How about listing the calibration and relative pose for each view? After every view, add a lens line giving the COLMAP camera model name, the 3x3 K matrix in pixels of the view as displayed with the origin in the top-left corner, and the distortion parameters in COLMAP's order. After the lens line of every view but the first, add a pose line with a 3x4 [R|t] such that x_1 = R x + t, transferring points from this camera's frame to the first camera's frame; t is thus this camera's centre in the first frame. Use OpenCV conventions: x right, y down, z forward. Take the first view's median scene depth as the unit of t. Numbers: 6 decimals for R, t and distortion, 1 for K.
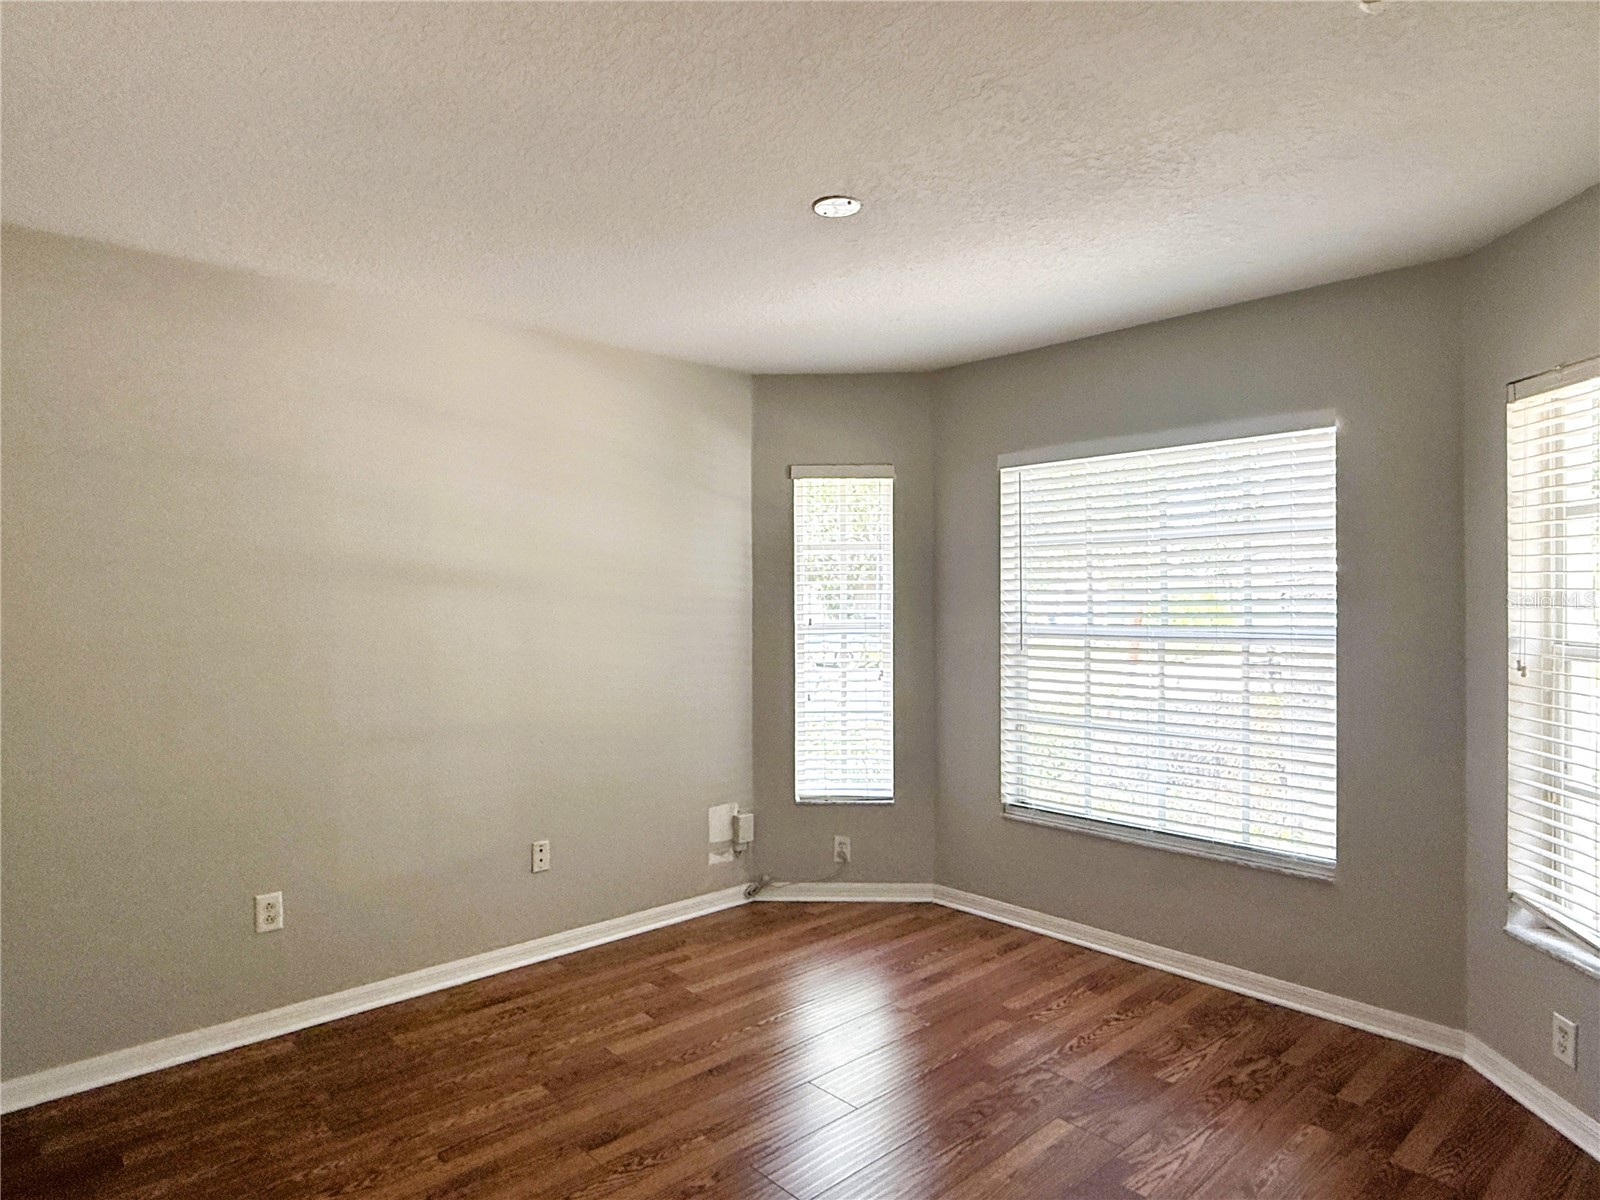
lens RADIAL K [[928.3, 0, 802.8], [0, 928.3, 601.7], [0, 0, 1]] dist [-0.004312, 0.005817]
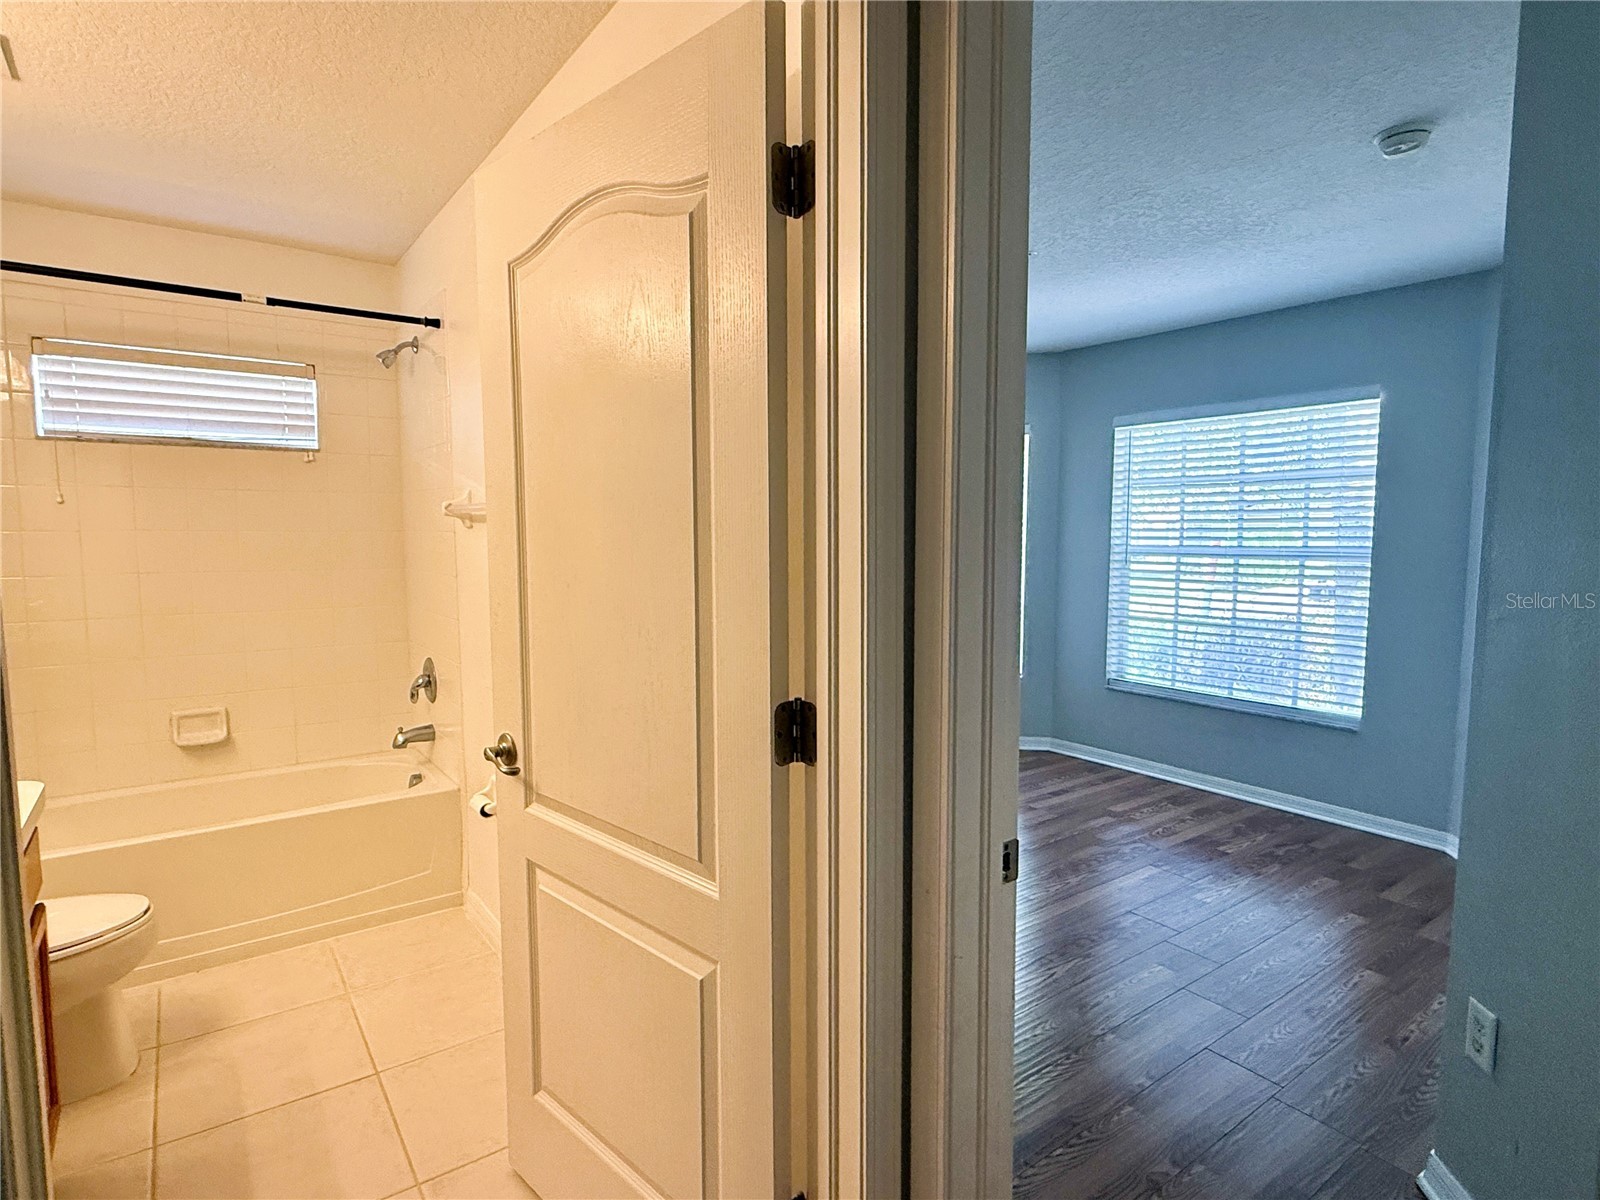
lens RADIAL K [[845.0, 0, 796.8], [0, 845.0, 600.4], [0, 0, 1]] dist [0.002760, -0.000268]
pose [[0.993776, 0.016922, -0.110107, -0.118186], [-0.008347, 0.996928, 0.077883, 0.014196], [0.111087, -0.076479, 0.990864, -0.309770]]
